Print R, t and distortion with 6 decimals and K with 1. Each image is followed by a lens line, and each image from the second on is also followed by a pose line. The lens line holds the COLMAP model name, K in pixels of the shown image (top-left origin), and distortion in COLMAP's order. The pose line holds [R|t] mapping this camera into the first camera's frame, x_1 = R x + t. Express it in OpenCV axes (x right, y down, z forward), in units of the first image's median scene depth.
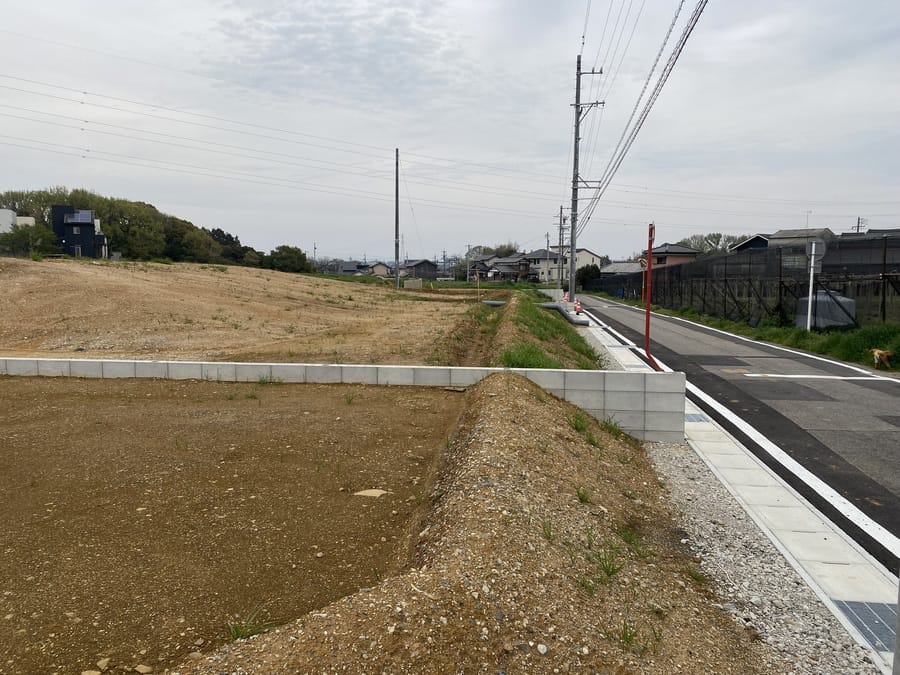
lens RADIAL K [[693.3, 0, 448.6], [0, 693.3, 333.4], [0, 0, 1]] dist [0.037589, -0.013397]
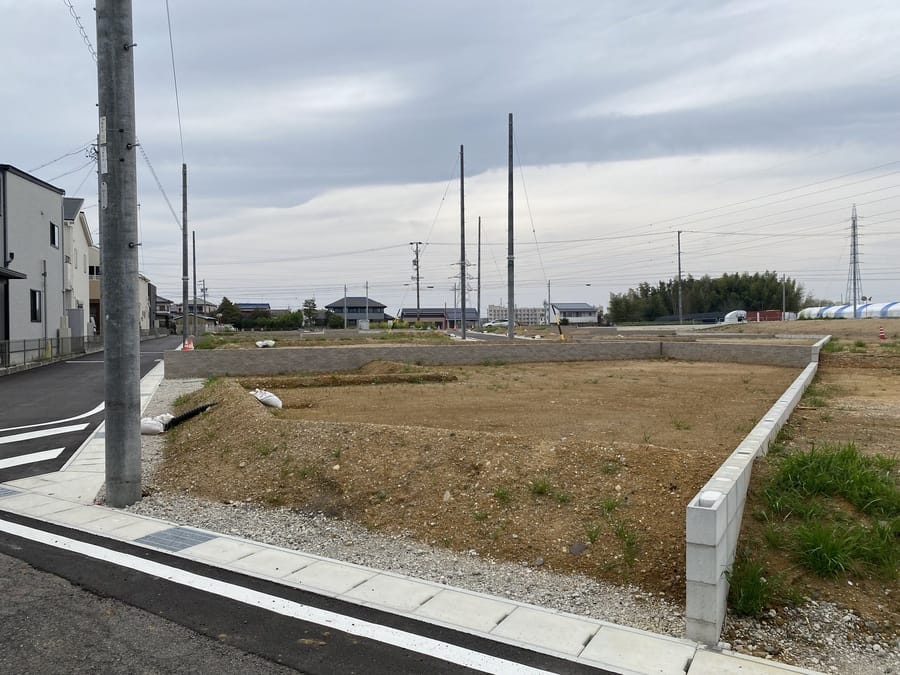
lens RADIAL K [[693.3, 0, 448.6], [0, 693.3, 333.4], [0, 0, 1]] dist [0.037589, -0.013397]
pose [[-0.376160, 0.025756, -0.926197, 1.426628], [-0.081833, 0.994784, 0.060899, -0.143576], [0.922934, 0.098701, -0.372090, 1.623030]]
